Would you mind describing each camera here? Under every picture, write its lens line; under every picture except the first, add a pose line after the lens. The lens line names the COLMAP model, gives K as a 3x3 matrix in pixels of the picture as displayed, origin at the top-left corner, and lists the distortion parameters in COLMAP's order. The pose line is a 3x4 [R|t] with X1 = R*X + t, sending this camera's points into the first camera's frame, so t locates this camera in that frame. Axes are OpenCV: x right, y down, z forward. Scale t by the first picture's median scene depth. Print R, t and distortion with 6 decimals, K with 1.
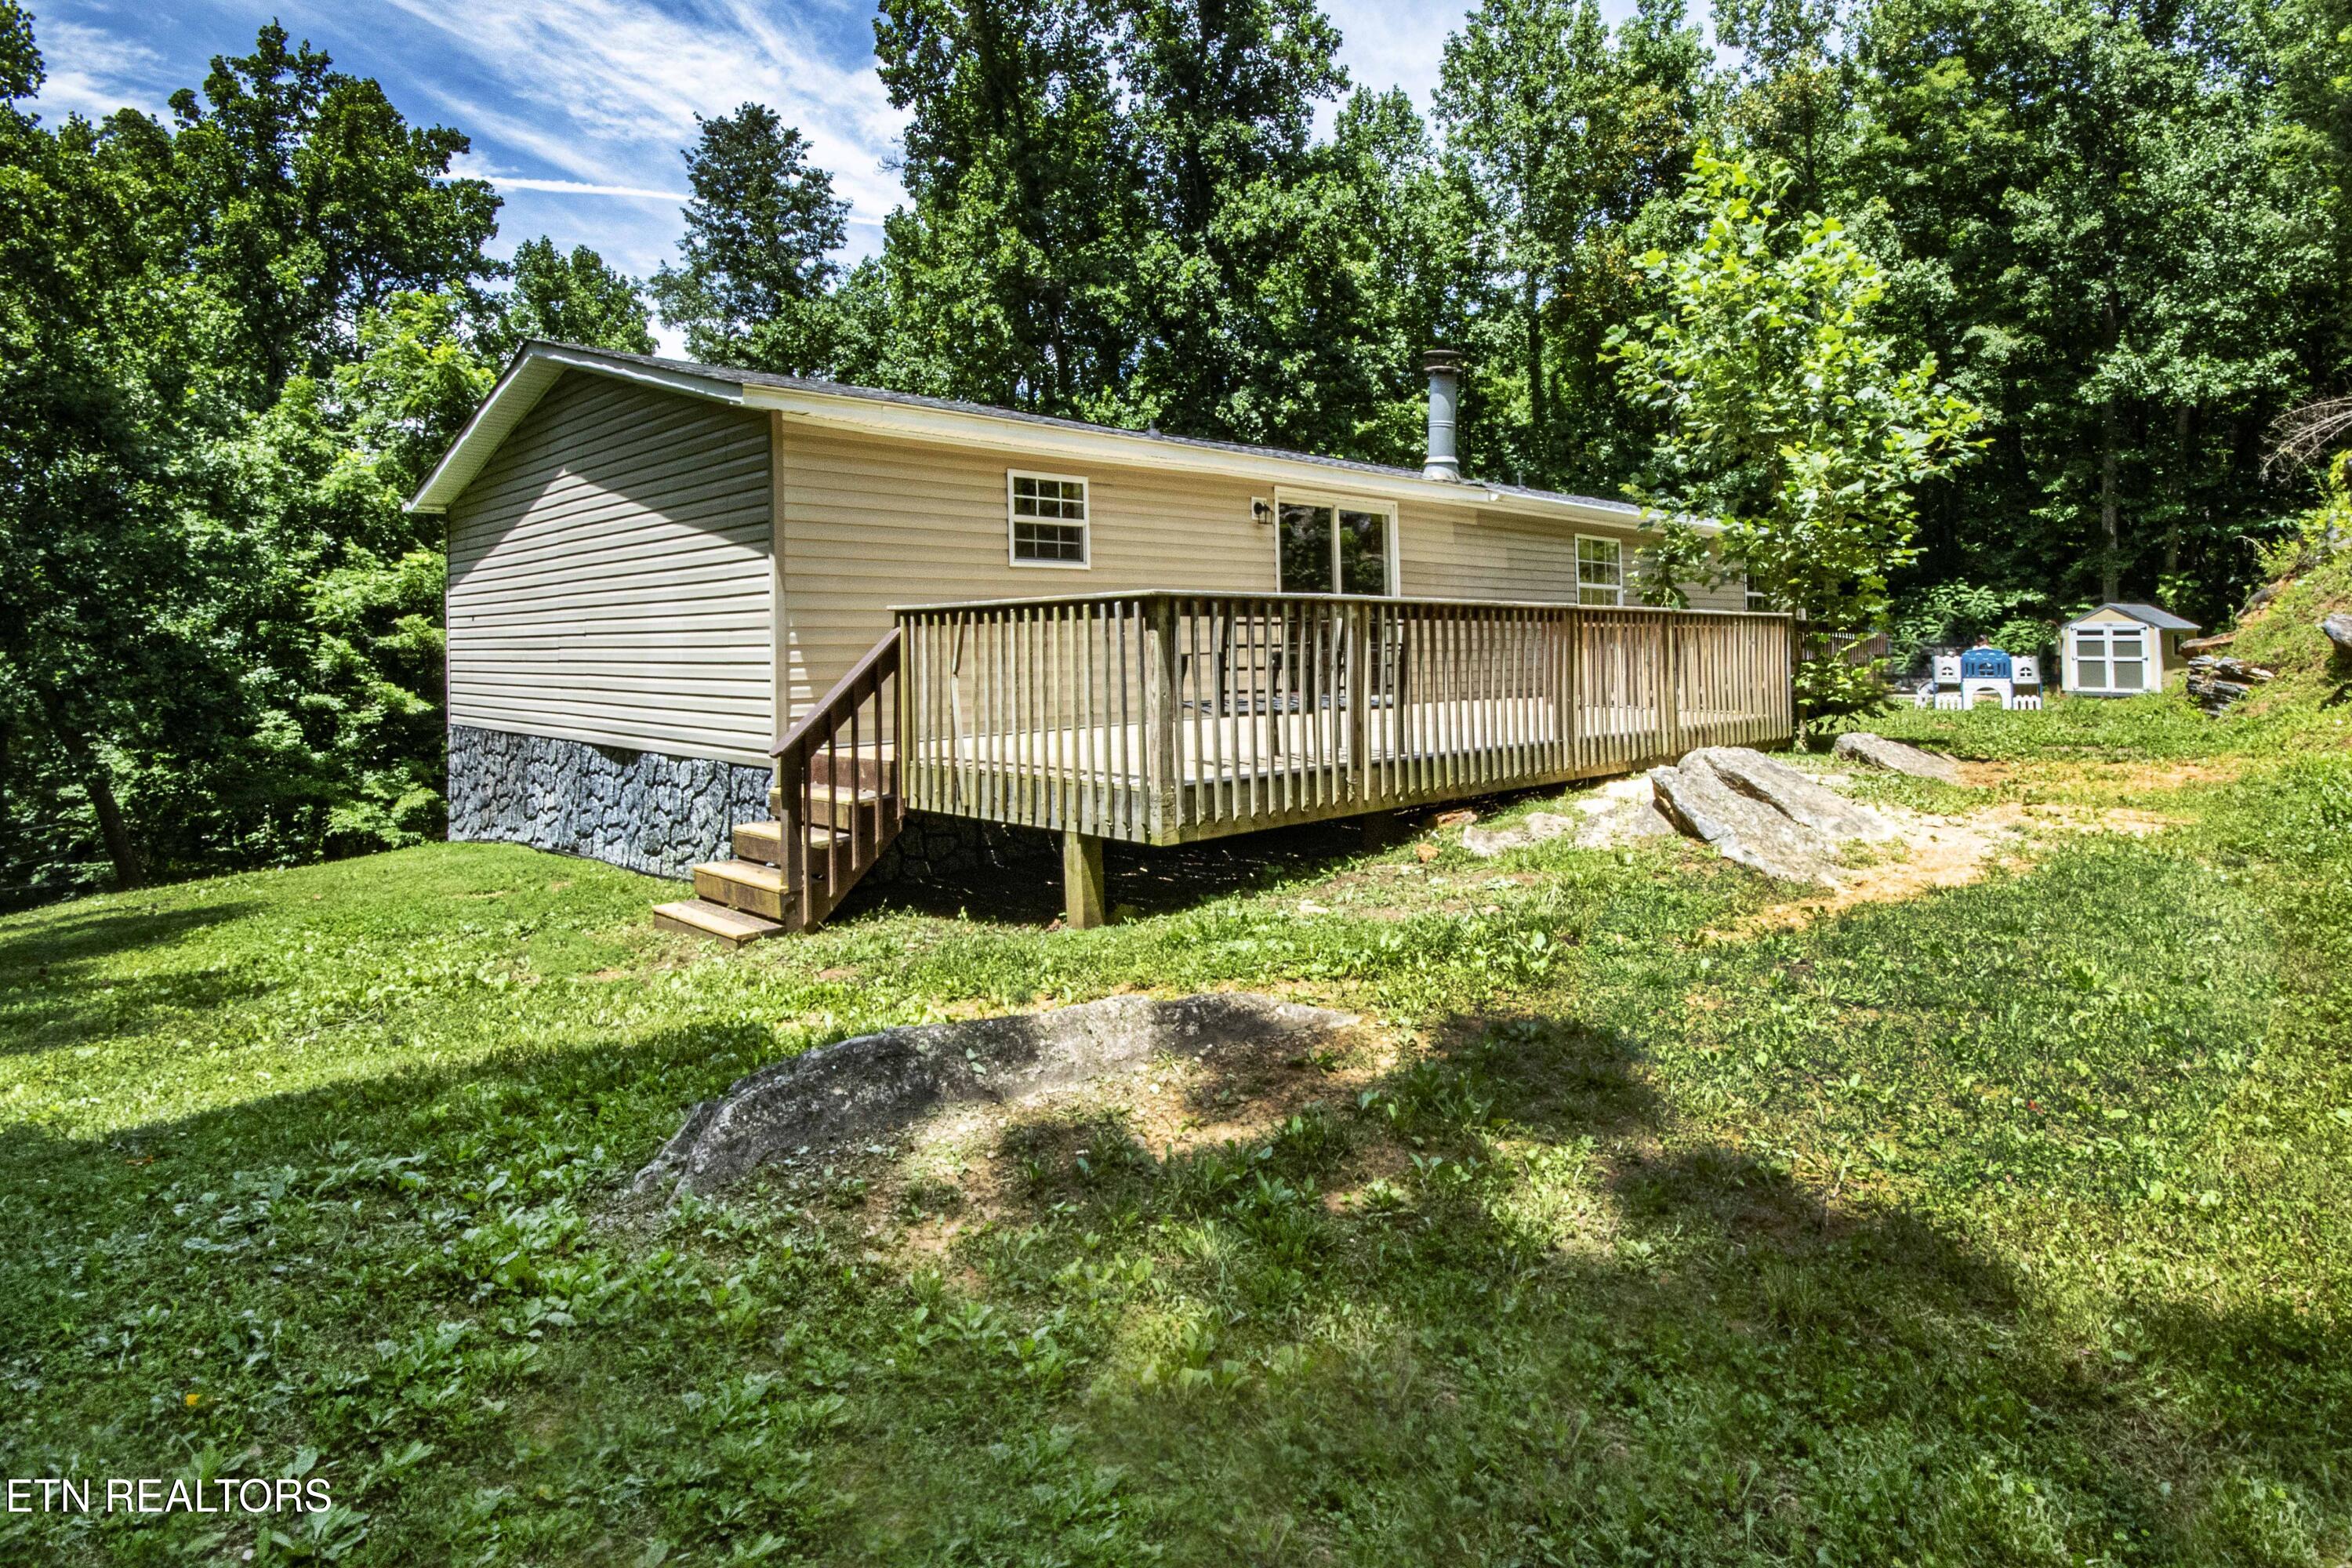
lens RADIAL K [[1241.9, 0, 1254.6], [0, 1241.9, 663.2], [0, 0, 1]] dist [-0.002470, -0.001284]
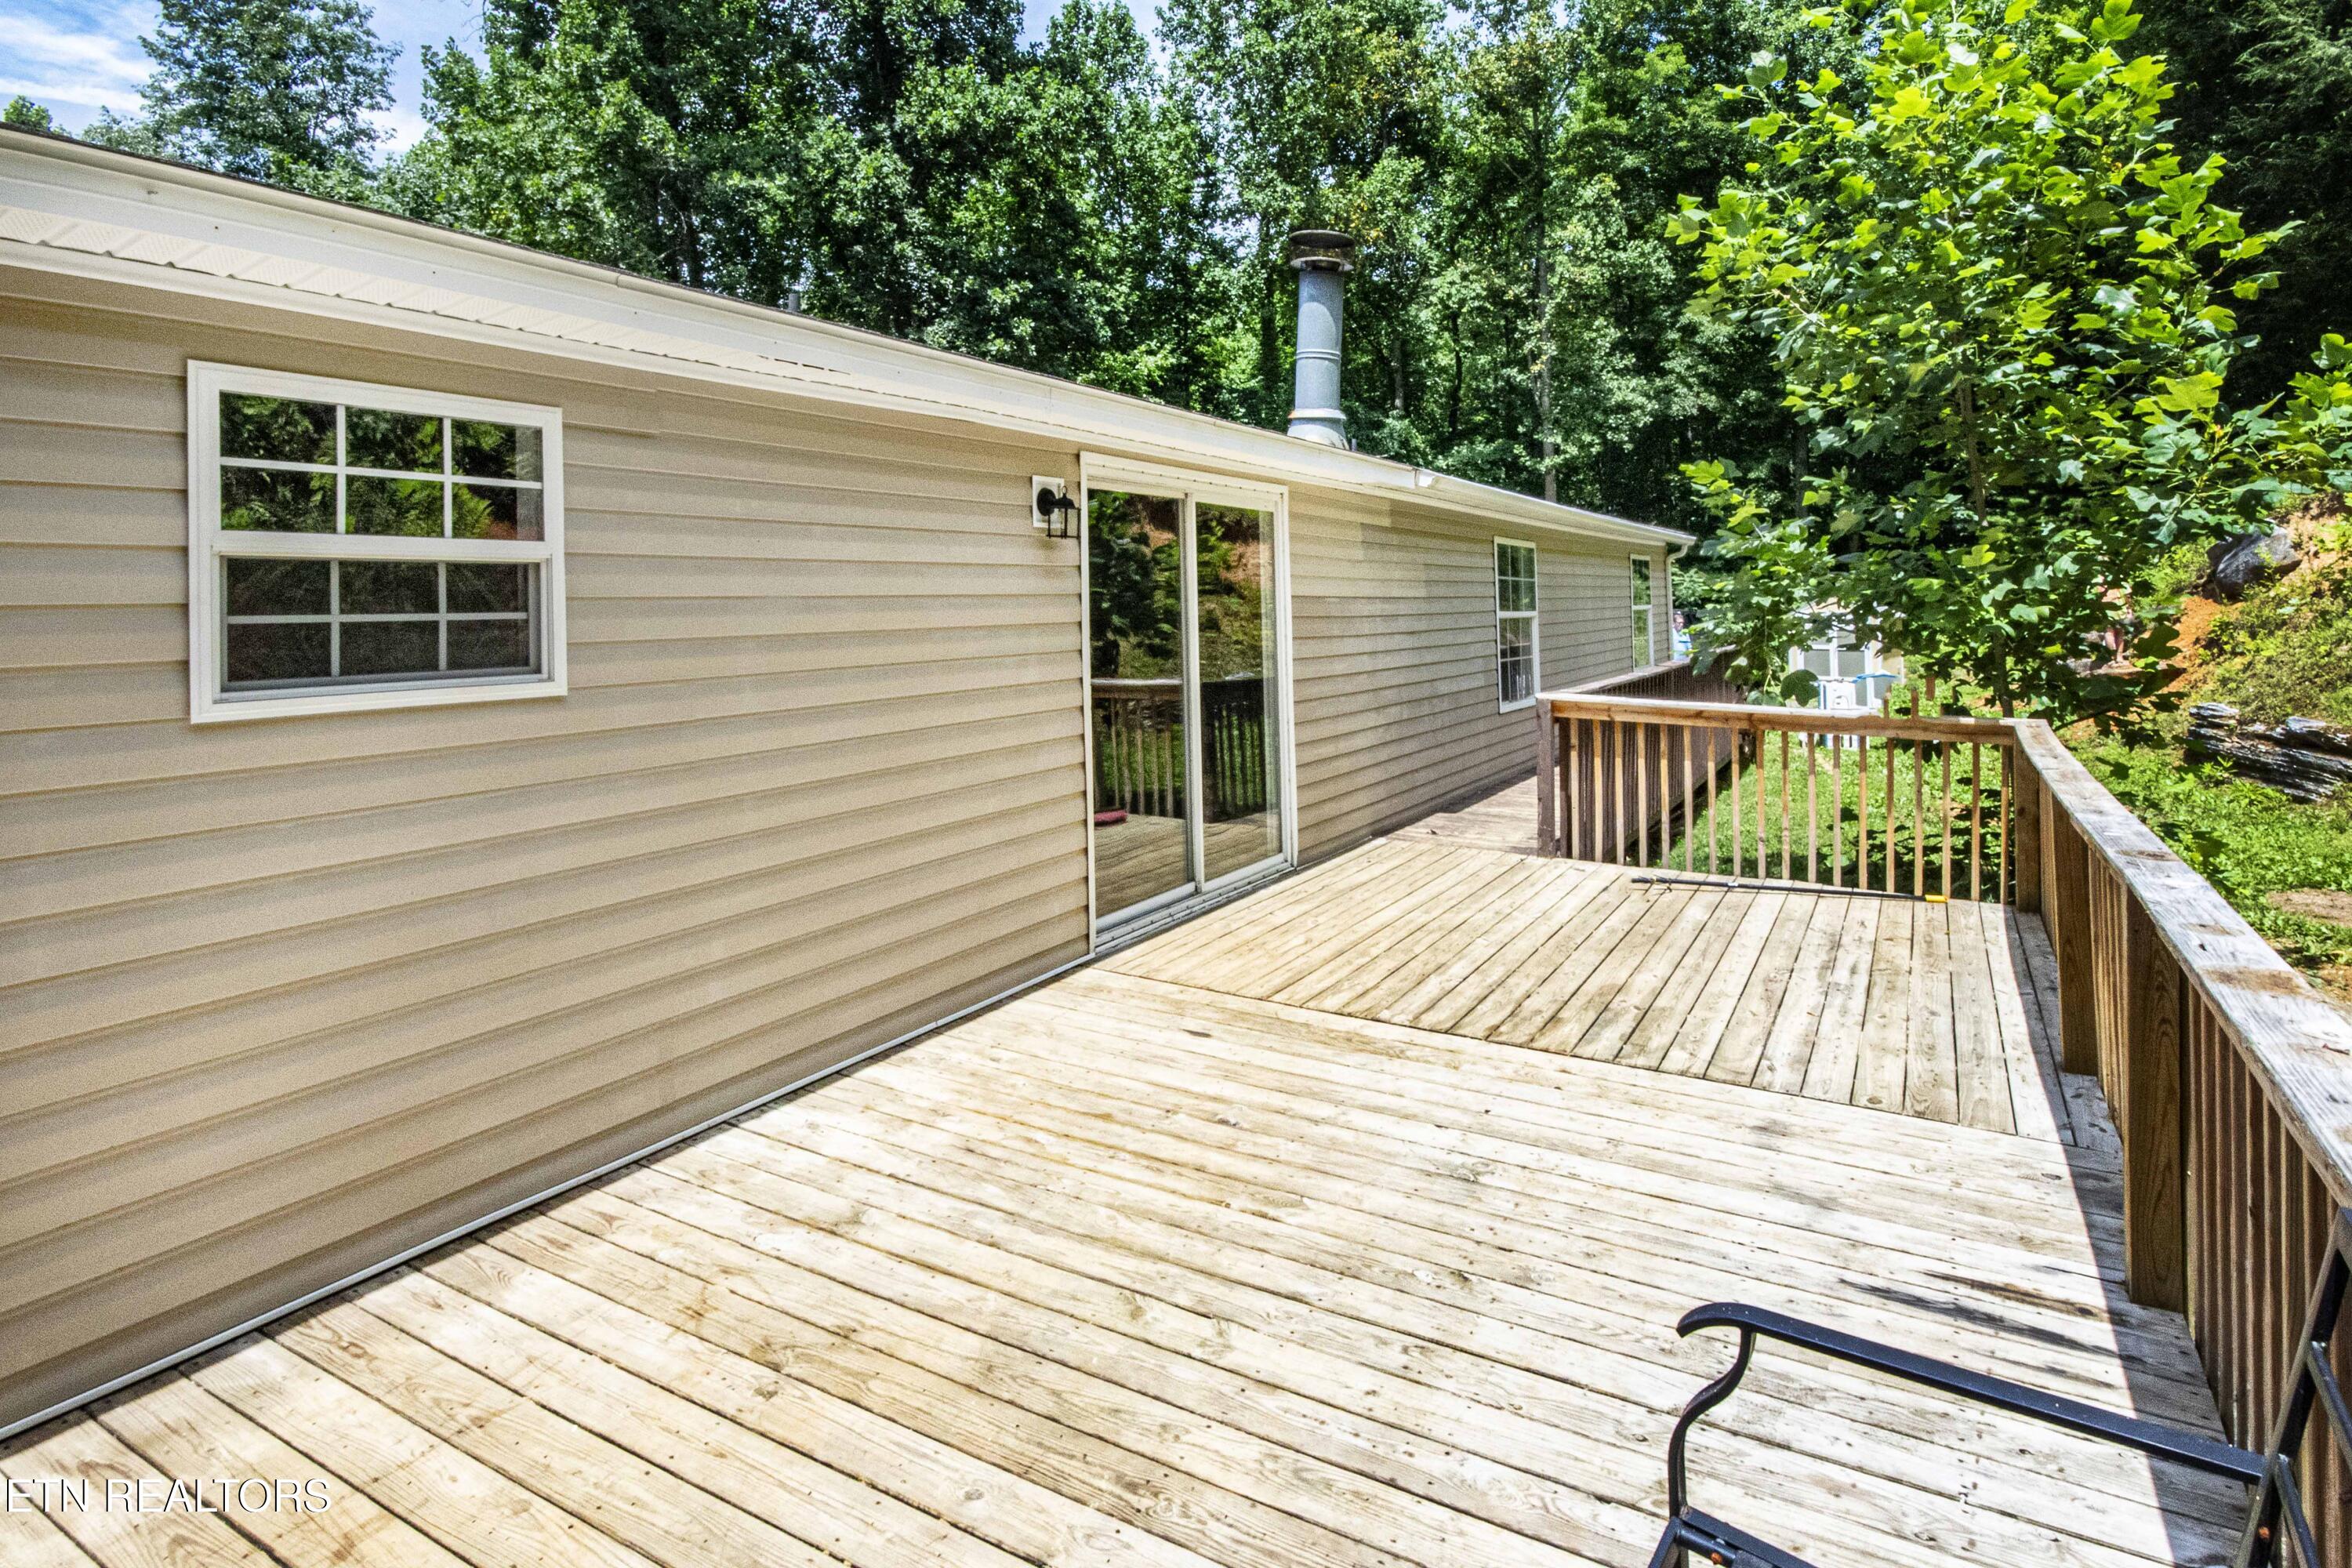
lens RADIAL K [[1206.3, 0, 1241.5], [0, 1206.3, 563.6], [0, 0, 1]] dist [-0.000897, 0.000283]
pose [[0.967937, 0.011967, 0.250906, -0.013569], [-0.000208, 0.998902, -0.046840, -0.030903], [-0.251191, 0.045286, 0.966878, 0.213647]]
